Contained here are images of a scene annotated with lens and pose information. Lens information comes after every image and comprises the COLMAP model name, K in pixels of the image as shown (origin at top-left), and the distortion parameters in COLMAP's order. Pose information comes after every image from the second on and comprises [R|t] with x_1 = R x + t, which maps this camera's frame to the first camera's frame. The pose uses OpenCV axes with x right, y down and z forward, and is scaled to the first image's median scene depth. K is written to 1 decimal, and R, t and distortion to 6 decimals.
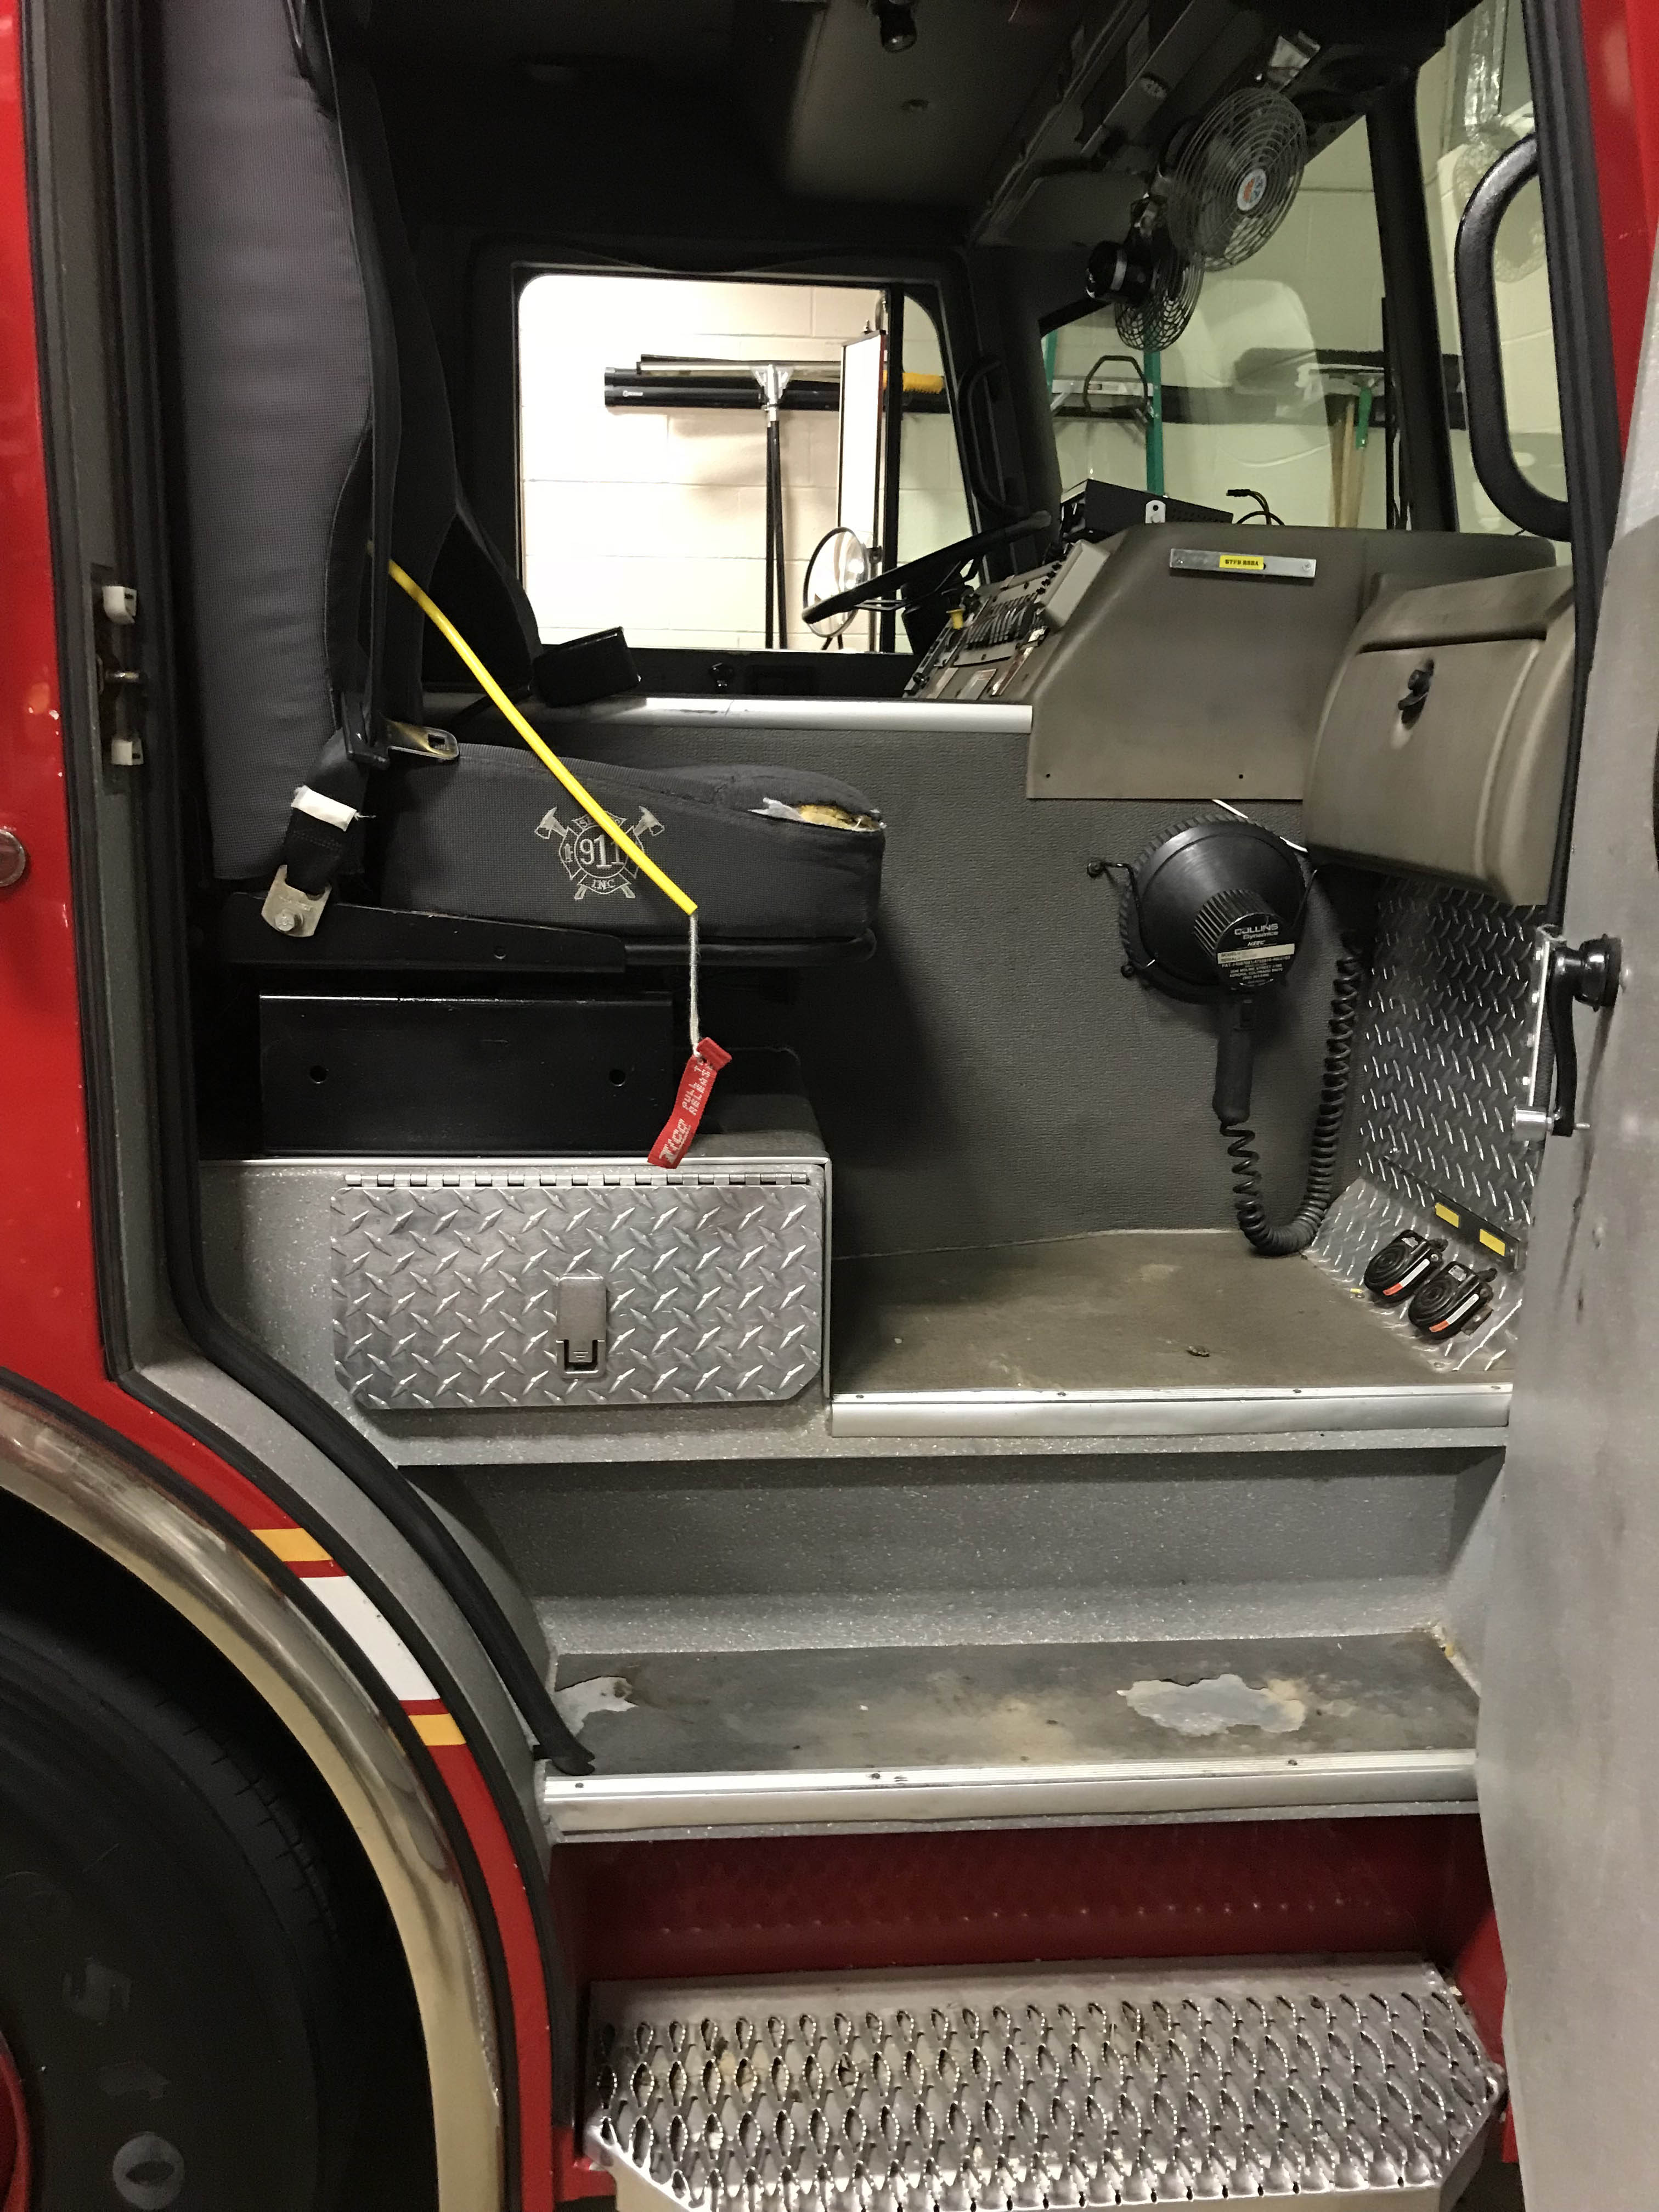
lens RADIAL K [[1826.5, 0, 829.5], [0, 1826.5, 1106.0], [0, 0, 1]] dist [0.002843, -0.004318]
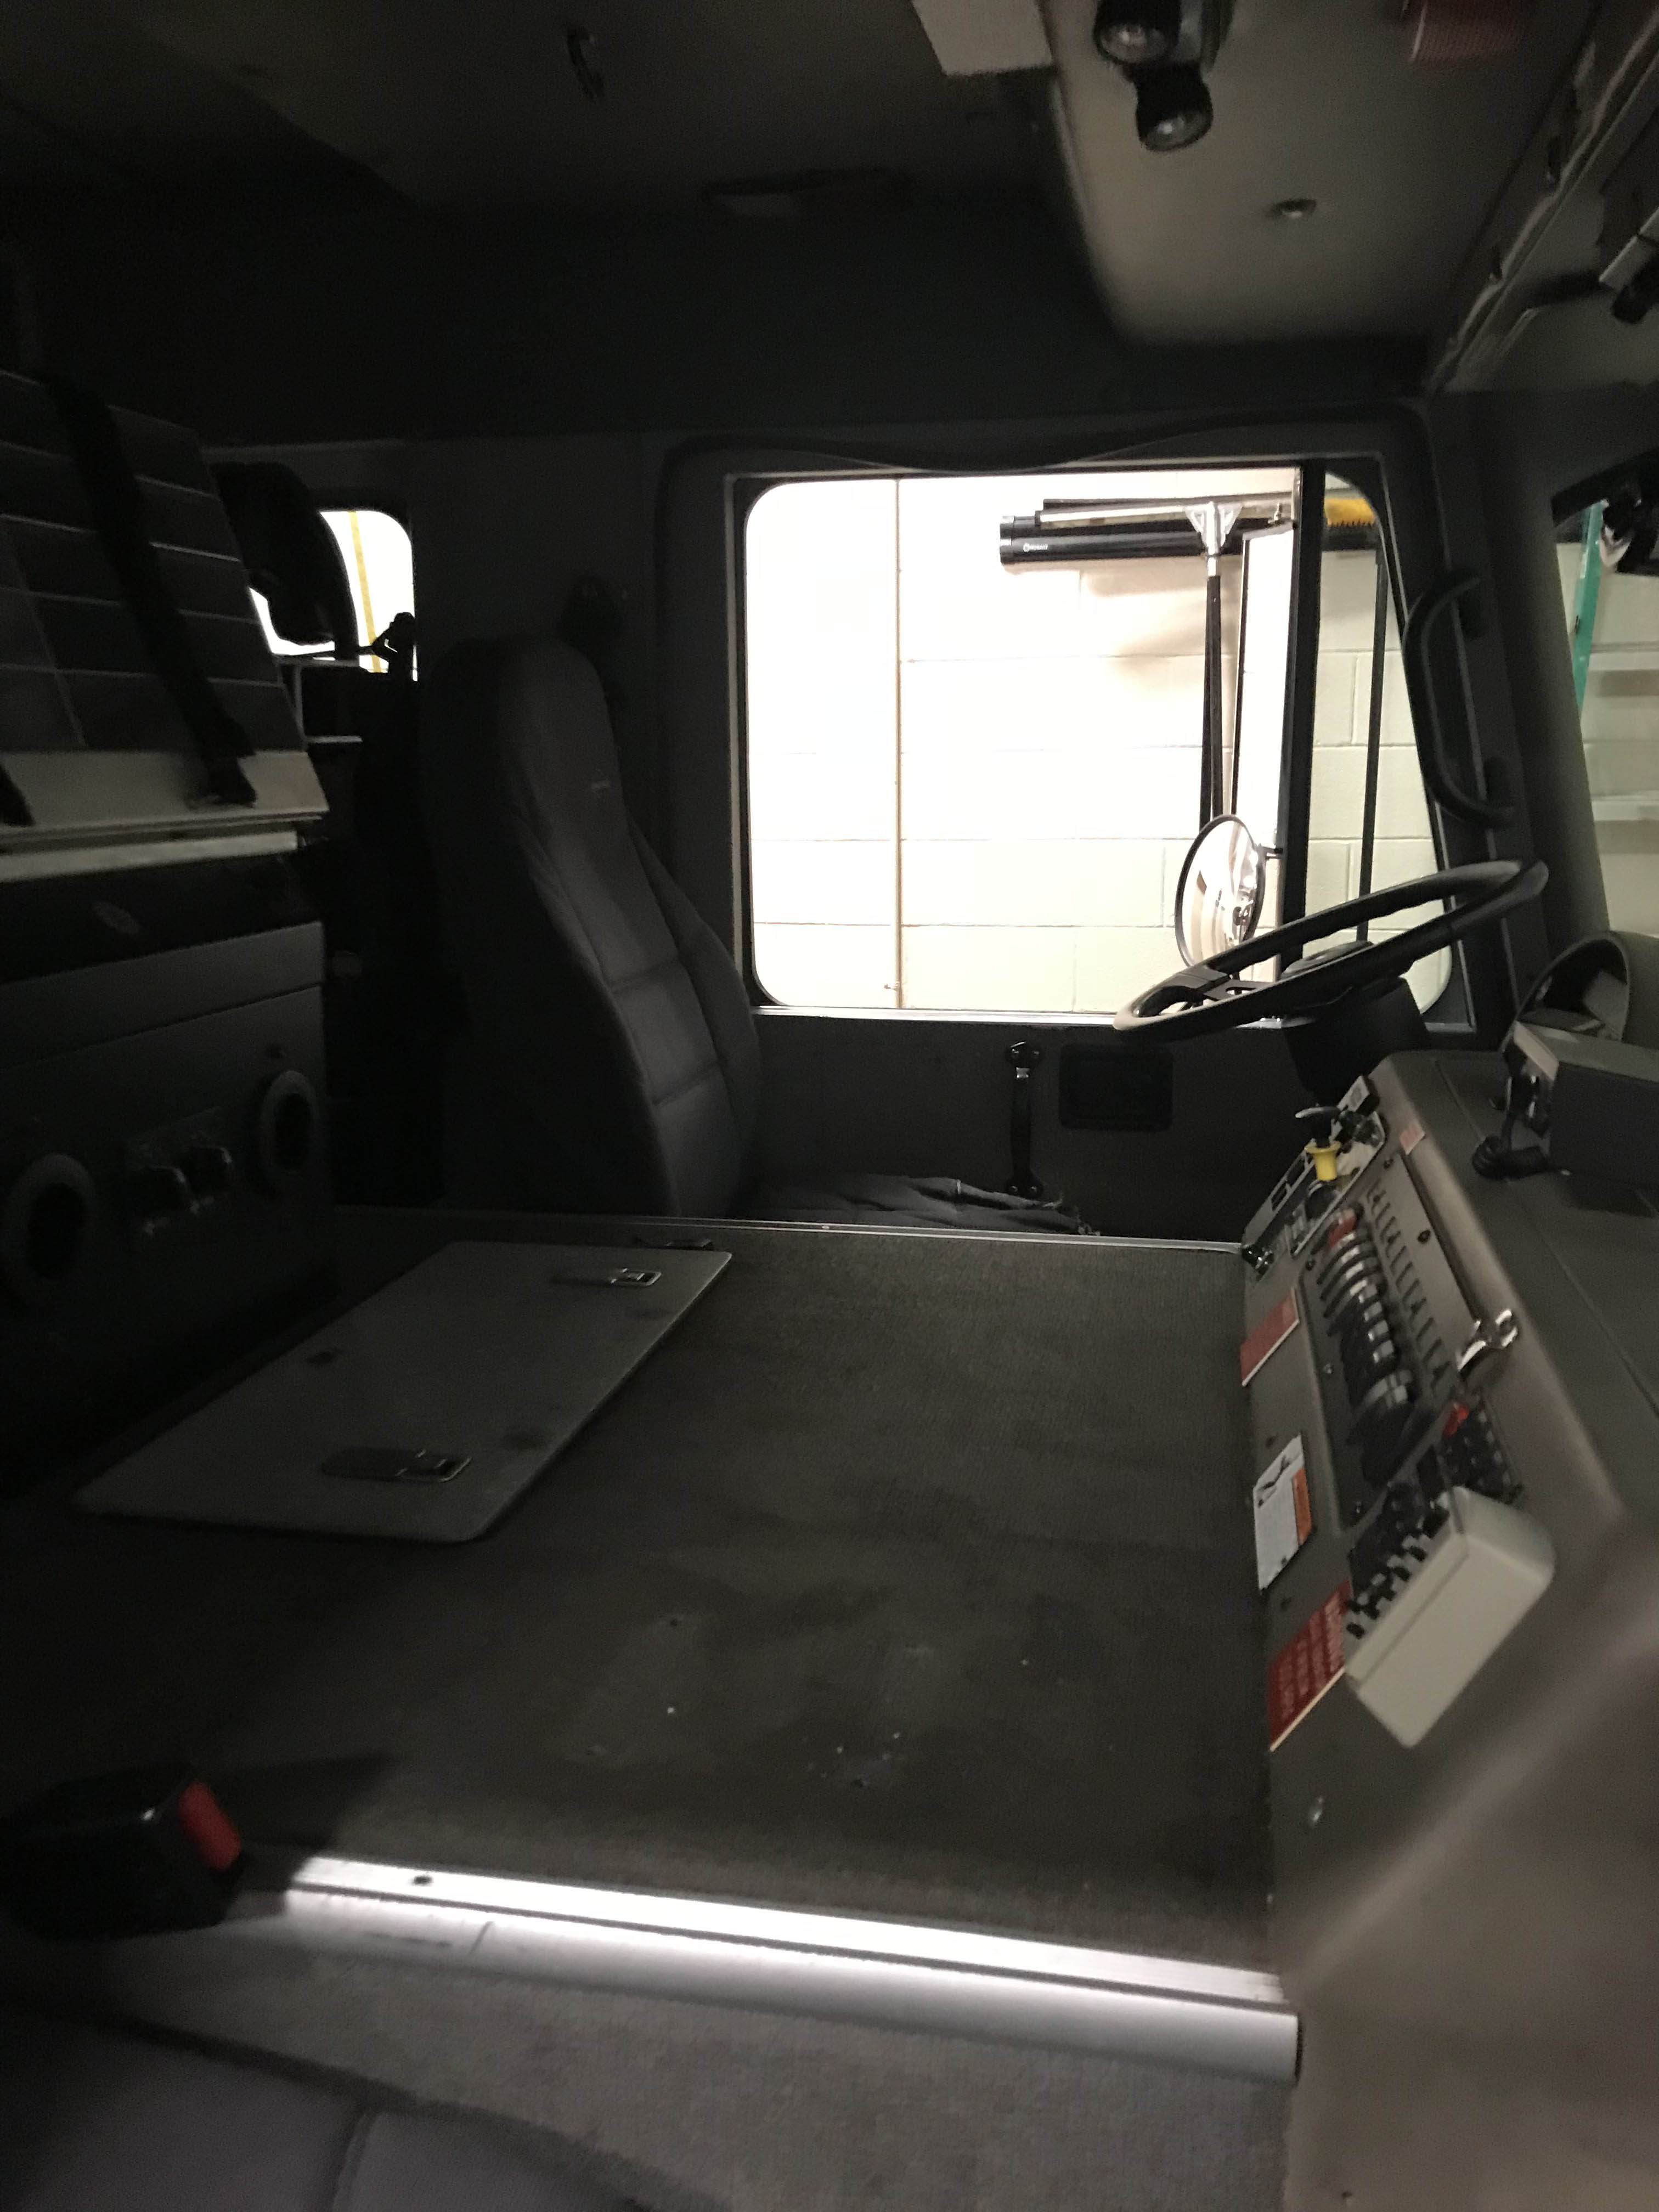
lens RADIAL K [[1826.5, 0, 829.5], [0, 1826.5, 1106.0], [0, 0, 1]] dist [0.002843, -0.004318]
pose [[0.956712, 0.028493, -0.289639, 0.066216], [-0.032932, 0.999403, -0.010465, -0.213918], [0.289167, 0.019550, 0.957079, 0.348445]]
